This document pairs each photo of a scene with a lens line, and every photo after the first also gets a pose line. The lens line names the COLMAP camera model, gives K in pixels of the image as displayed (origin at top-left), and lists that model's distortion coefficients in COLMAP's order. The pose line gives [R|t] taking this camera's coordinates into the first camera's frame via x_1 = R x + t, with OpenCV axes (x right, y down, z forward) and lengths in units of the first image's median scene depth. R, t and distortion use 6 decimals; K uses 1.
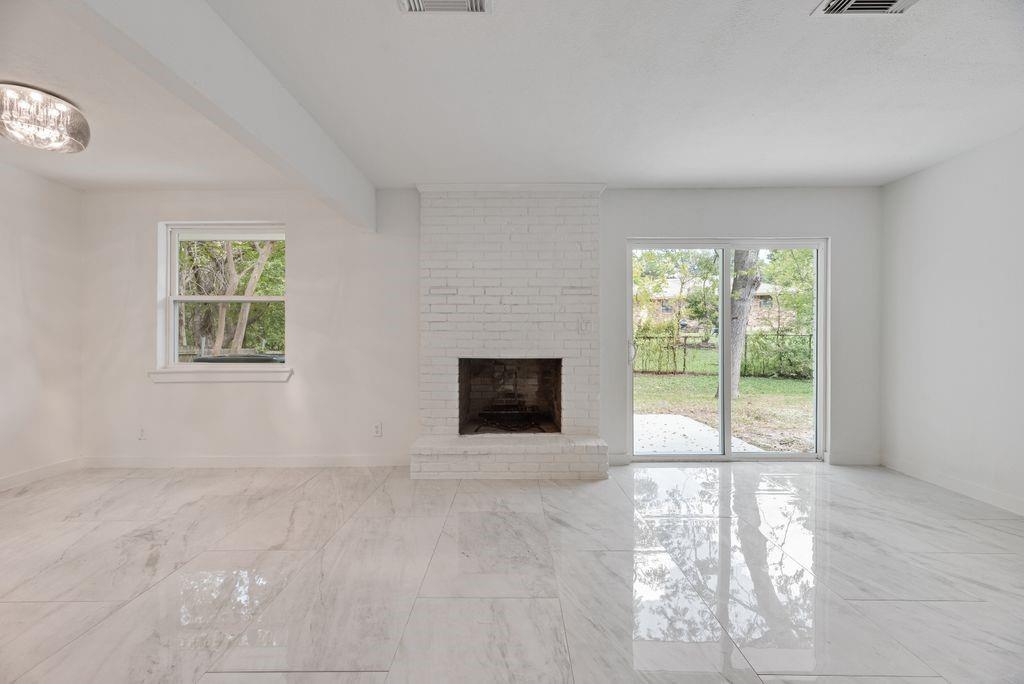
lens RADIAL K [[413.2, 0, 514.6], [0, 413.2, 335.7], [0, 0, 1]] dist [-0.001209, -0.000303]
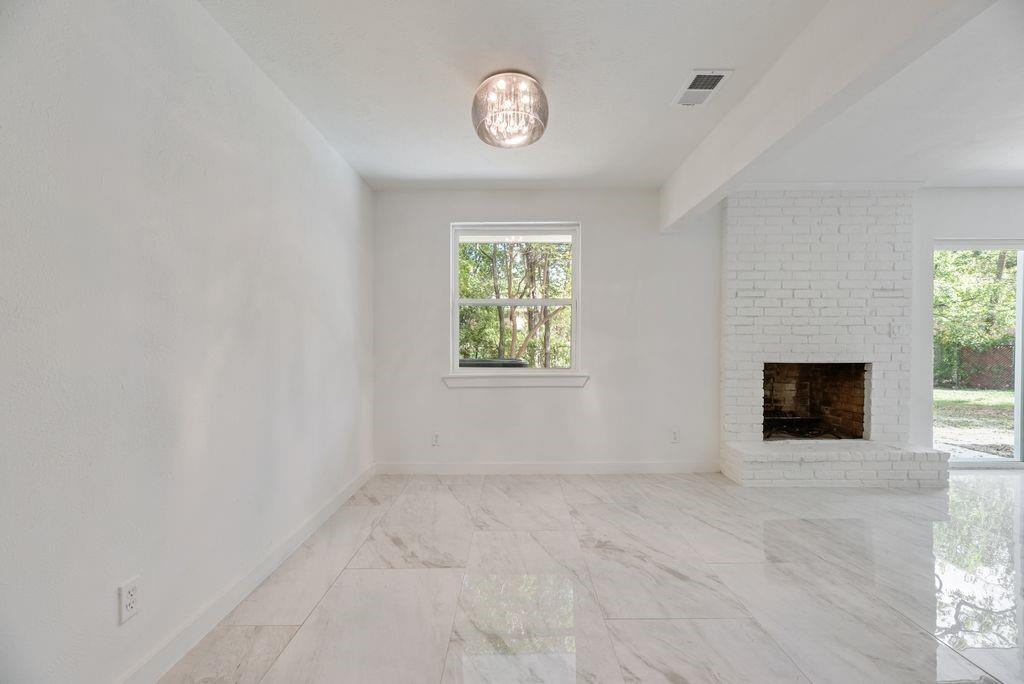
lens RADIAL K [[411.8, 0, 510.4], [0, 411.8, 342.3], [0, 0, 1]] dist [0.000284, -0.000594]
pose [[0.999932, -0.001292, -0.011572, -0.725640], [0.001347, 0.999988, 0.004741, 0.001086], [0.011566, -0.004756, 0.999922, 0.023031]]
